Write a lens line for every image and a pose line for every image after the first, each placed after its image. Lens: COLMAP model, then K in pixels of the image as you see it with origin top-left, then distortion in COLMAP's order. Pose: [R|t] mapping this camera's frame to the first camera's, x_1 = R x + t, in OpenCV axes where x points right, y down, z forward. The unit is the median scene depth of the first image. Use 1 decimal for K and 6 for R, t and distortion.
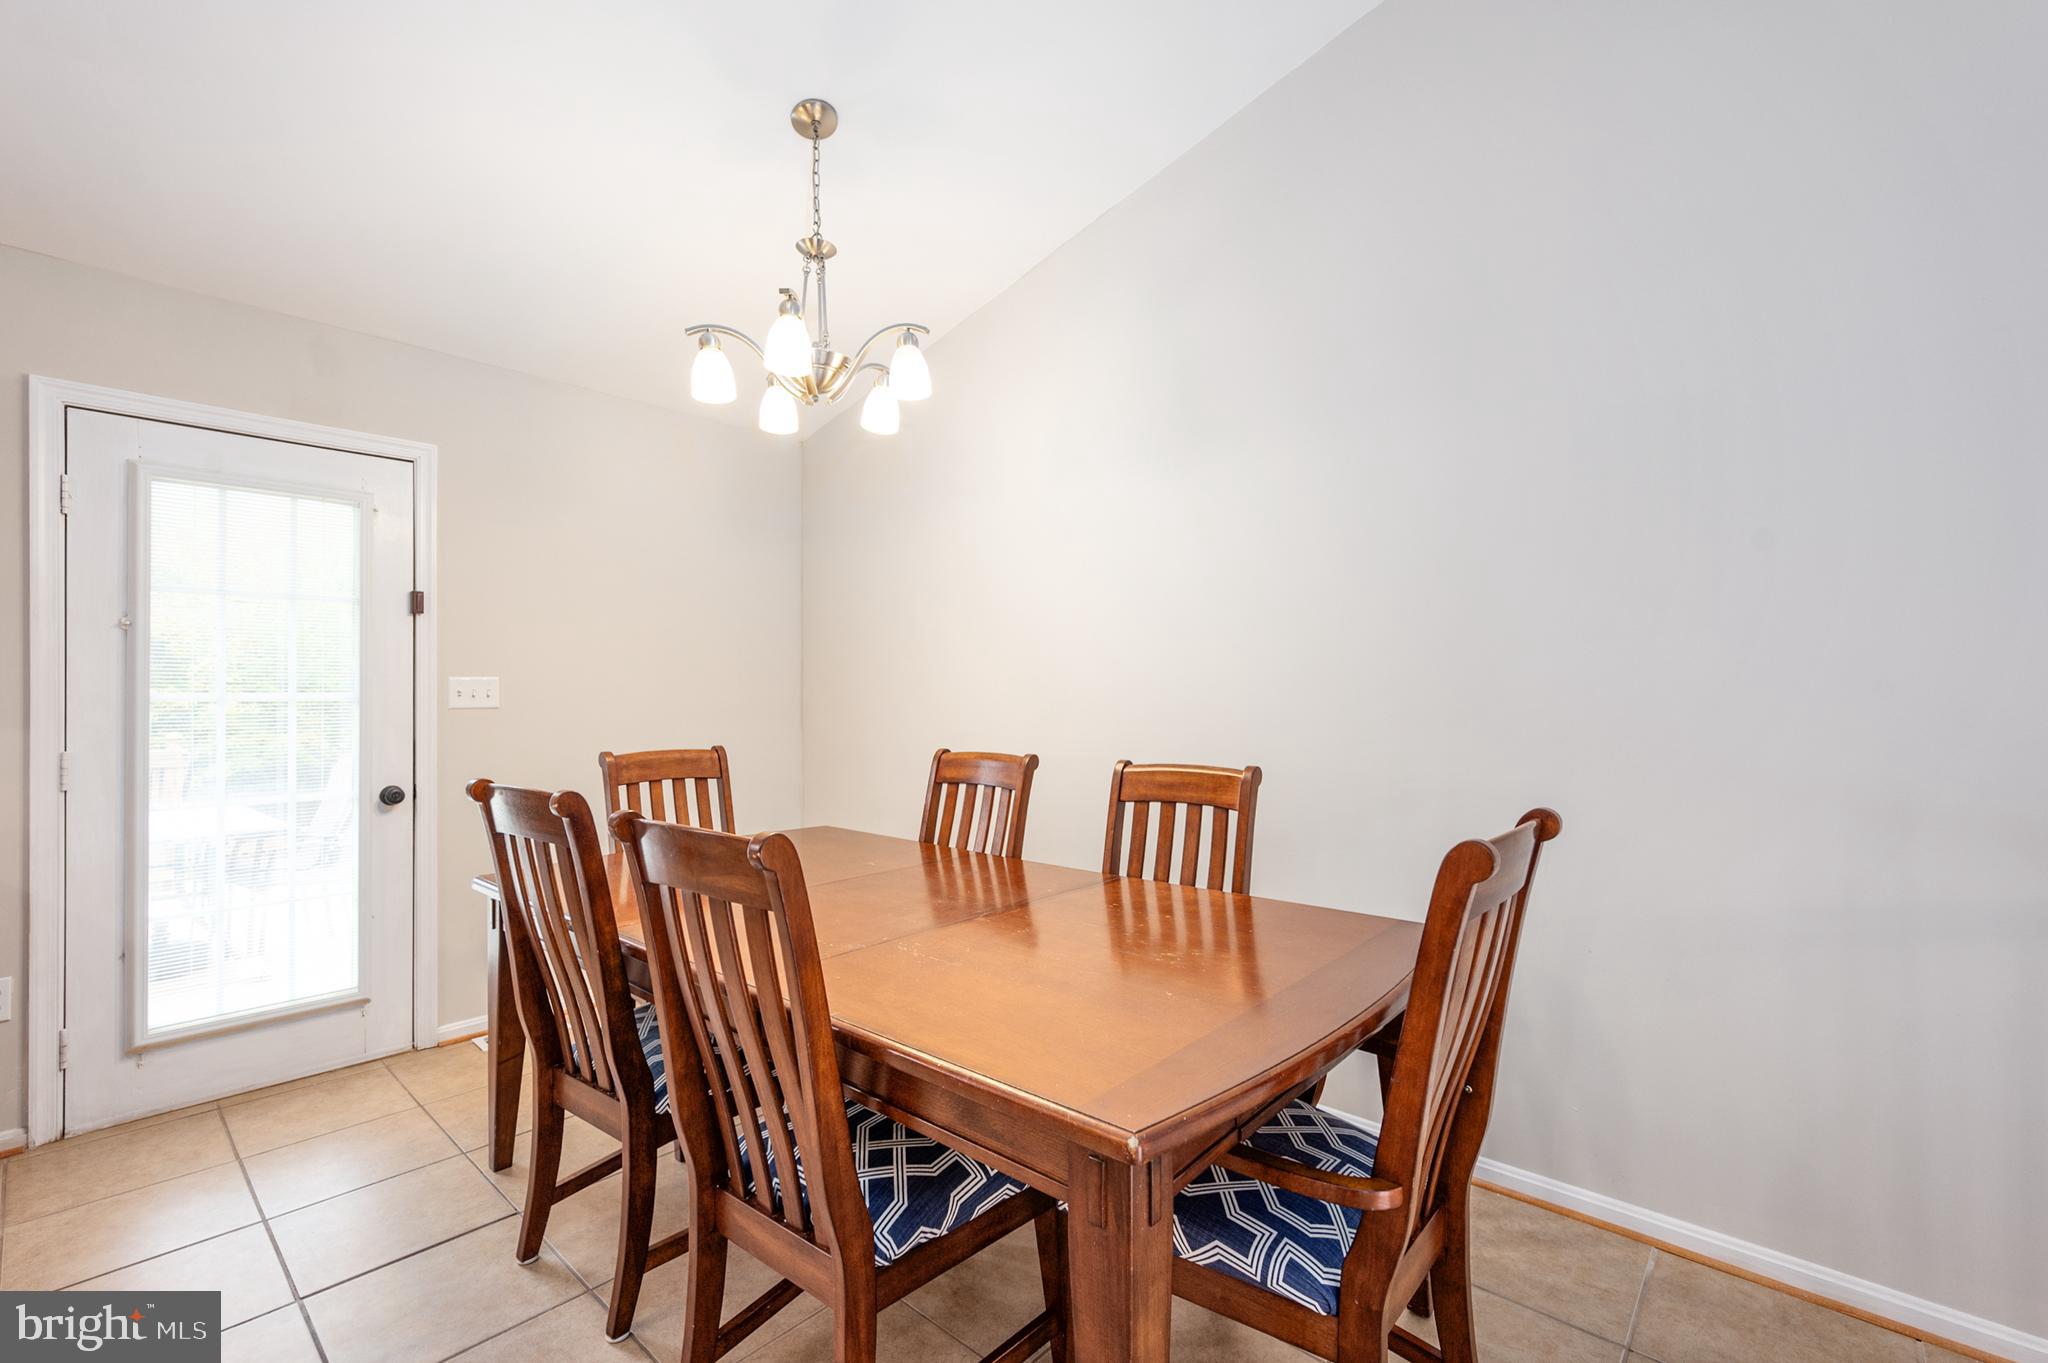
lens RADIAL K [[887.1, 0, 1019.0], [0, 887.1, 696.7], [0, 0, 1]] dist [-0.003223, -0.000428]
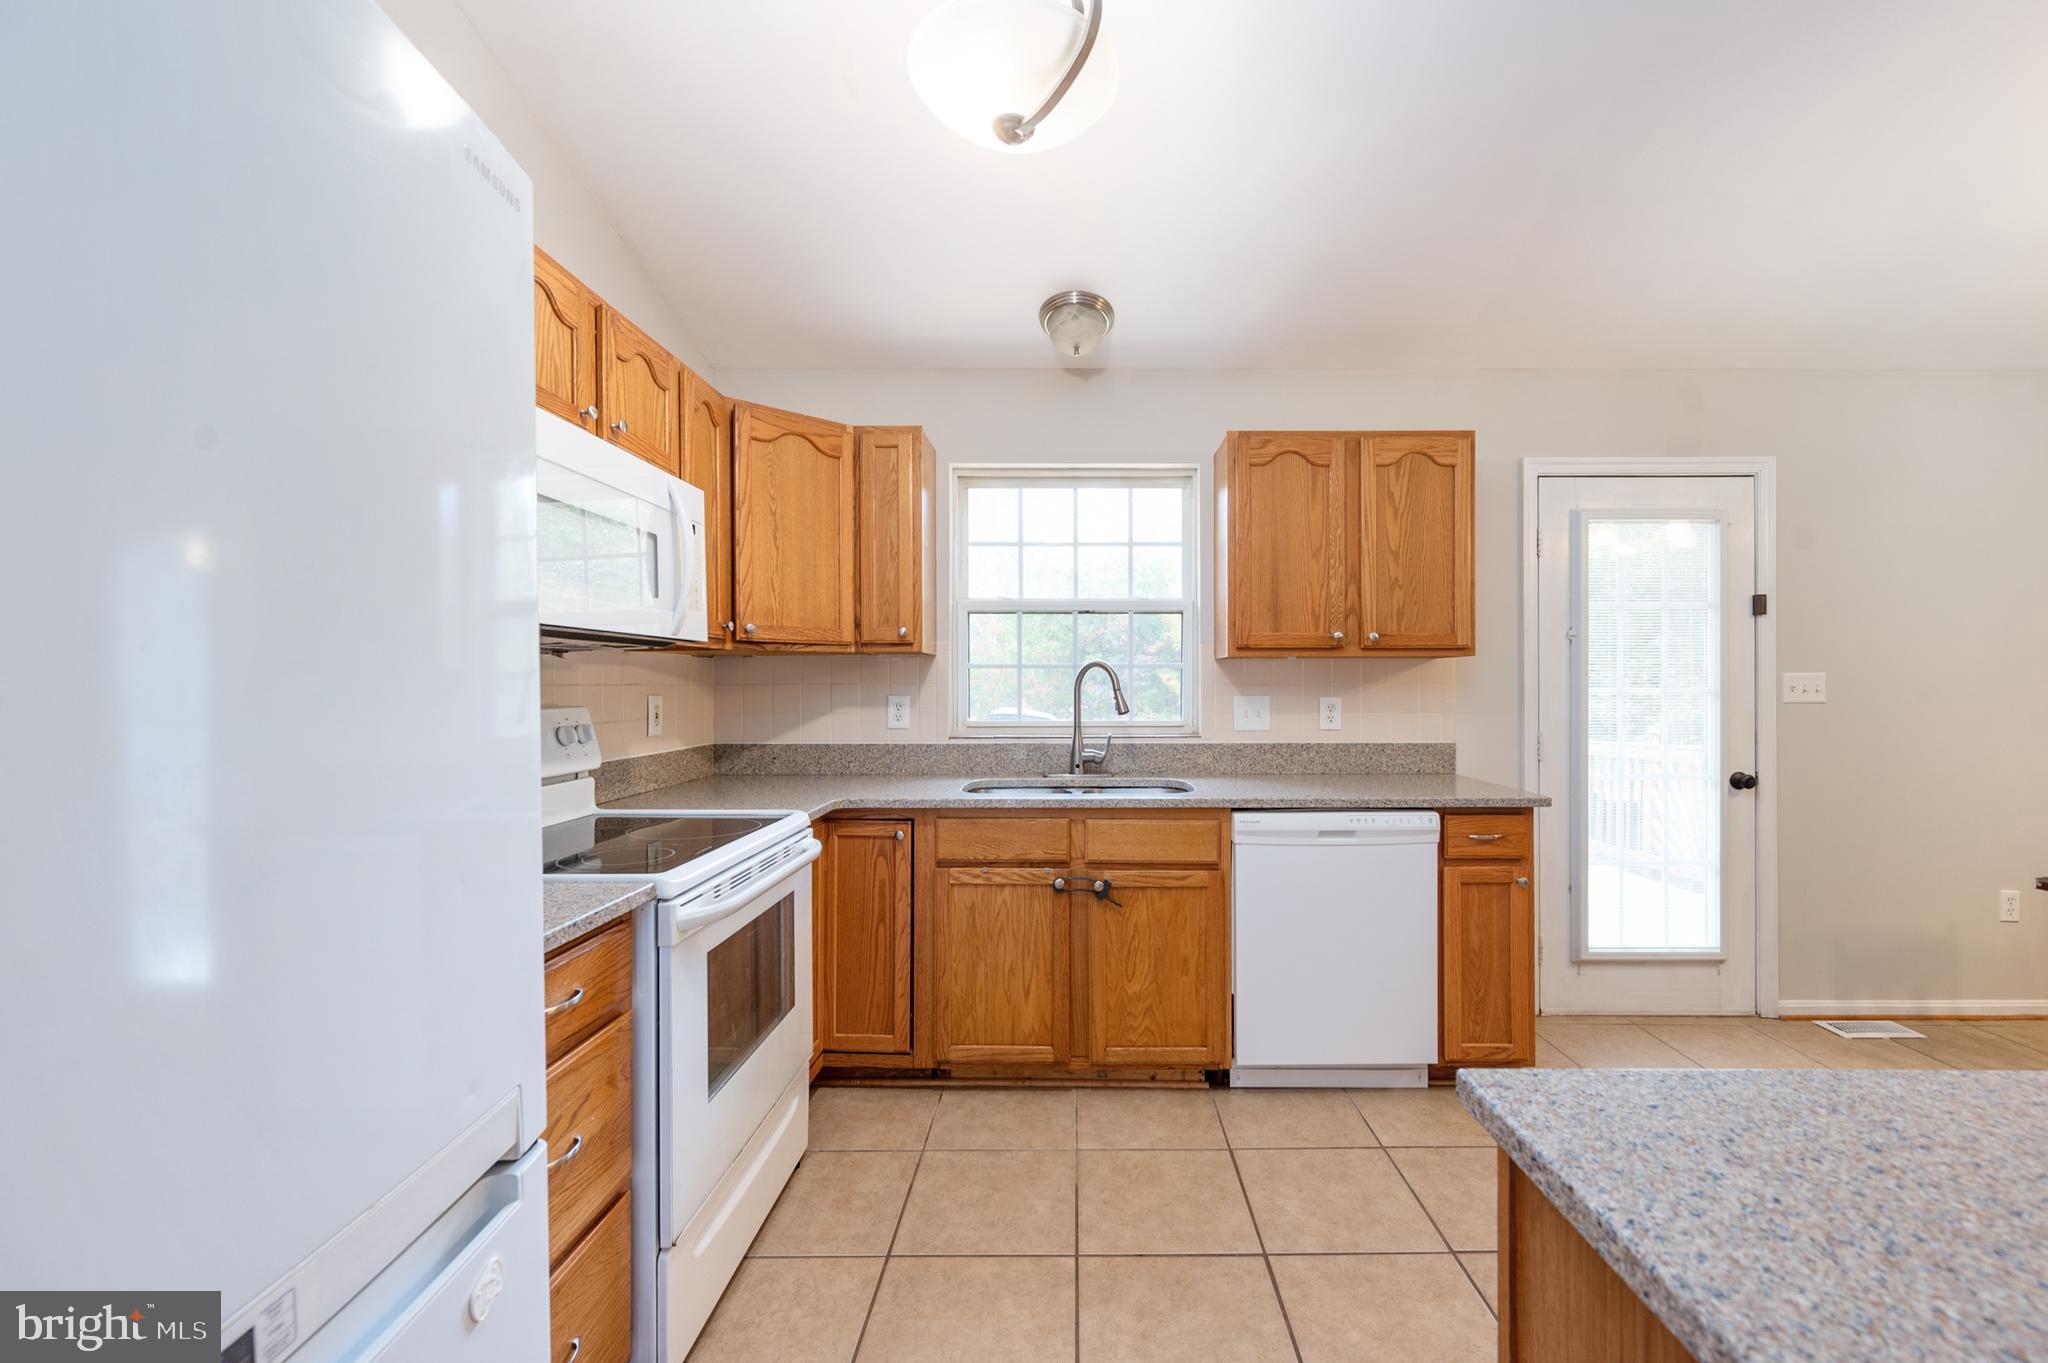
lens RADIAL K [[832.9, 0, 1068.6], [0, 832.9, 682.0], [0, 0, 1]] dist [0.002260, -0.000233]
pose [[0.668190, -0.001721, -0.743988, -0.511856], [-0.005034, 0.999964, -0.006835, -0.000111], [0.743973, 0.008312, 0.668158, -0.335338]]
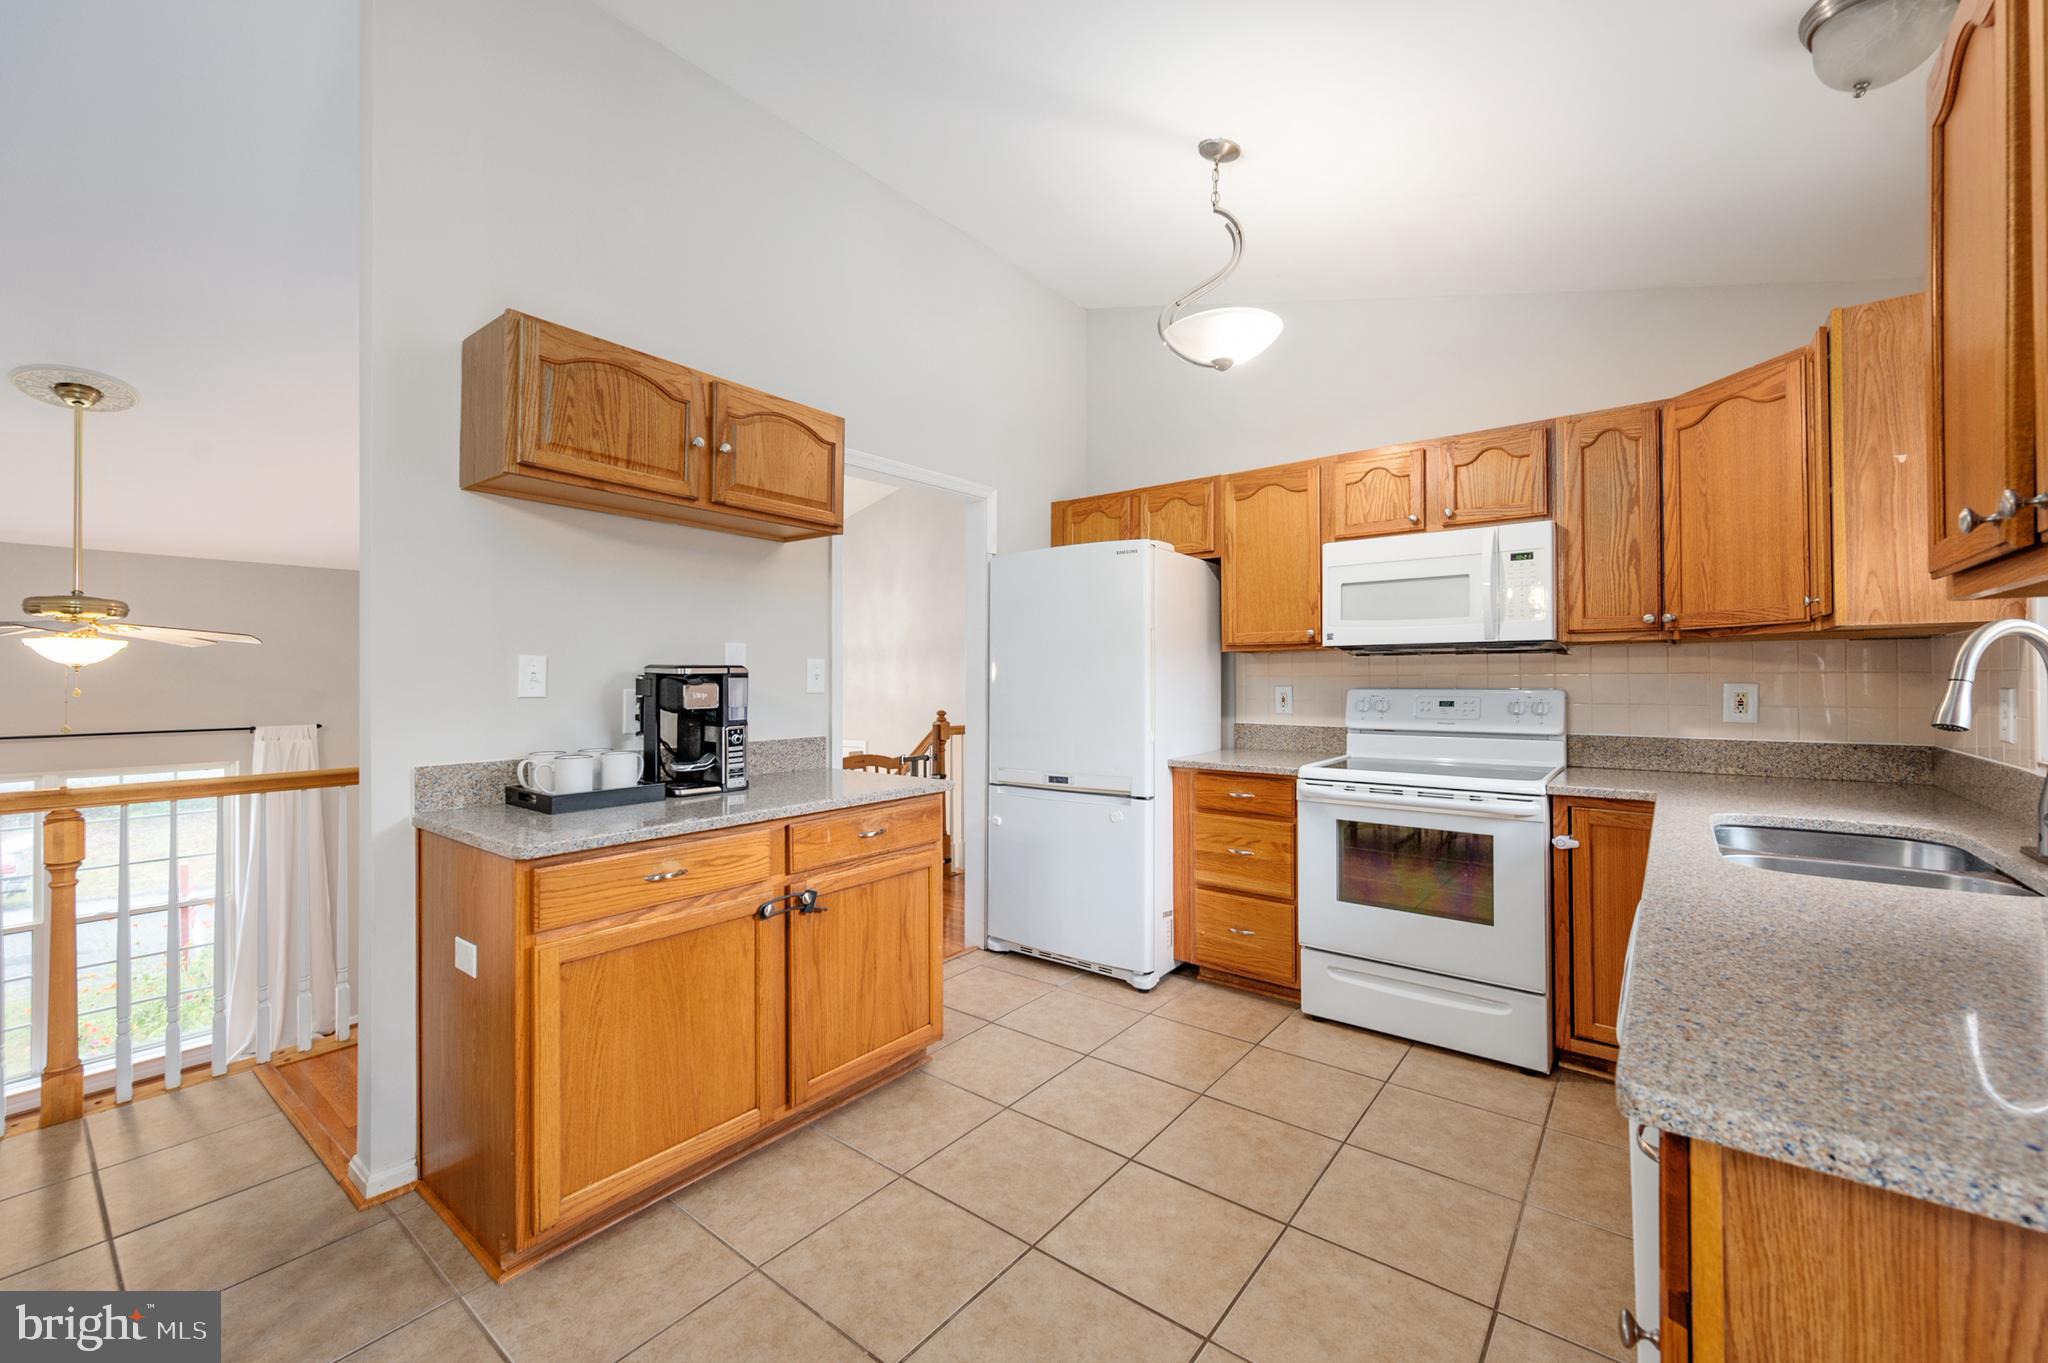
lens RADIAL K [[832.9, 0, 1051.7], [0, 832.9, 677.4], [0, 0, 1]] dist [0.002260, -0.000233]
pose [[-0.995622, 0.003237, -0.093411, -0.640167], [0.002678, 0.999978, 0.006115, -0.004169], [0.093428, 0.005838, -0.995609, 0.837650]]
